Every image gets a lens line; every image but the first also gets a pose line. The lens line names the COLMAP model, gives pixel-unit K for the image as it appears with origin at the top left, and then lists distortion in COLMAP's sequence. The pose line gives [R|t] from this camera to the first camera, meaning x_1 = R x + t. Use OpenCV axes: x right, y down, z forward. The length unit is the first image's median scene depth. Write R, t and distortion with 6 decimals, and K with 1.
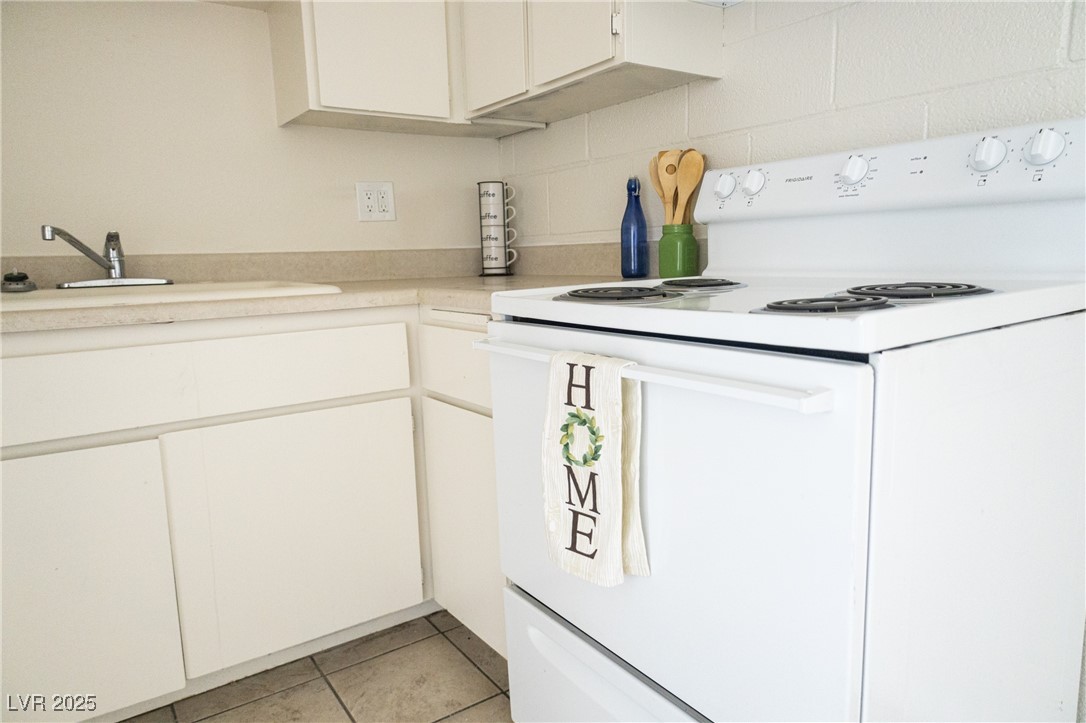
lens RADIAL K [[705.2, 0, 547.1], [0, 705.2, 366.0], [0, 0, 1]] dist [-0.002216, 0.001917]
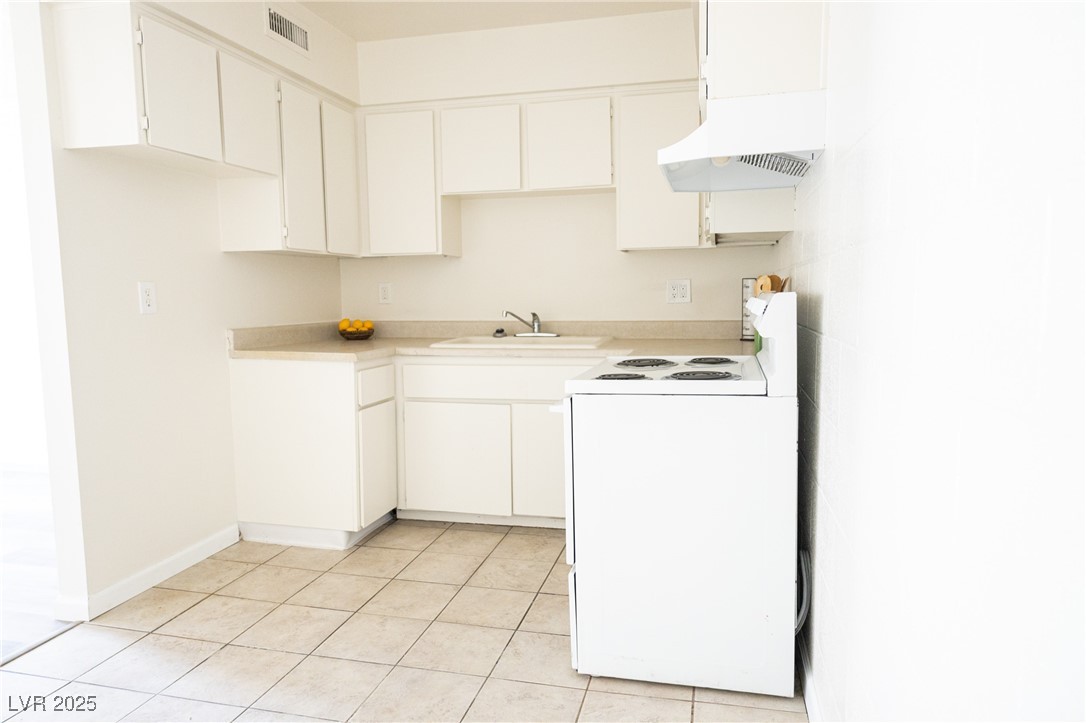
lens RADIAL K [[705.2, 0, 534.9], [0, 705.2, 358.3], [0, 0, 1]] dist [-0.002216, 0.001917]
pose [[0.652162, 0.088210, -0.752930, 1.050205], [-0.122846, 0.992377, 0.009857, -0.070746], [0.748059, 0.086066, 0.658027, -0.424203]]
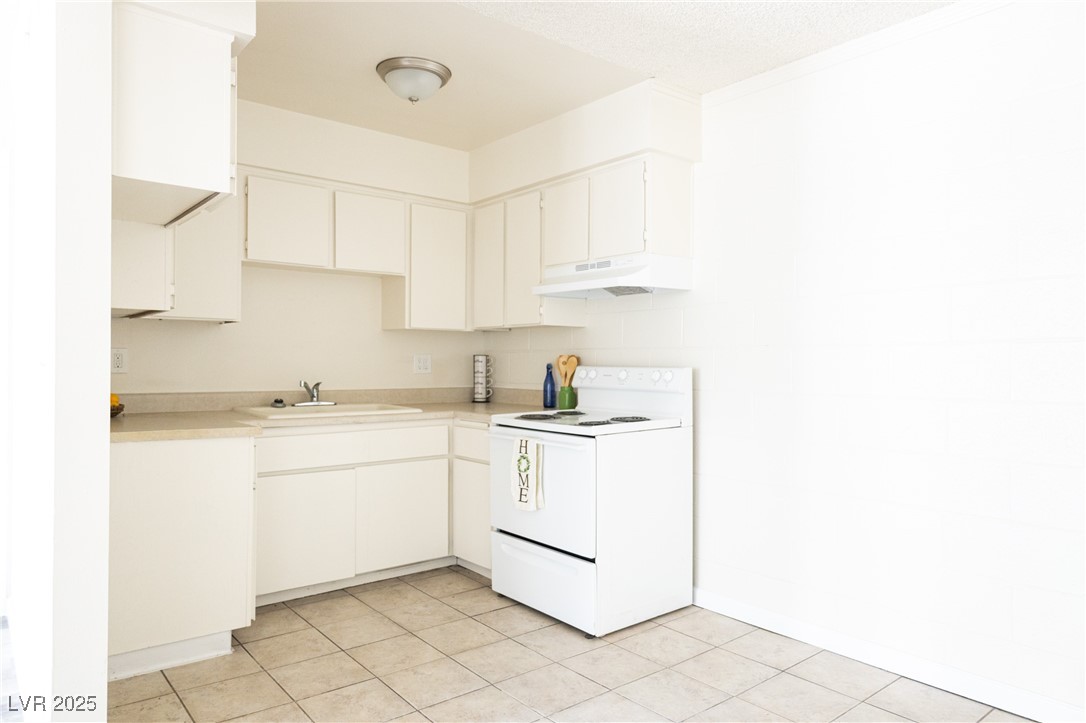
lens RADIAL K [[705.2, 0, 540.5], [0, 705.2, 363.0], [0, 0, 1]] dist [-0.002216, 0.001917]
pose [[0.997008, 0.032678, 0.070048, -0.067794], [-0.021394, 0.987498, -0.156171, 0.089400], [-0.074275, 0.154205, 0.985243, -1.307920]]
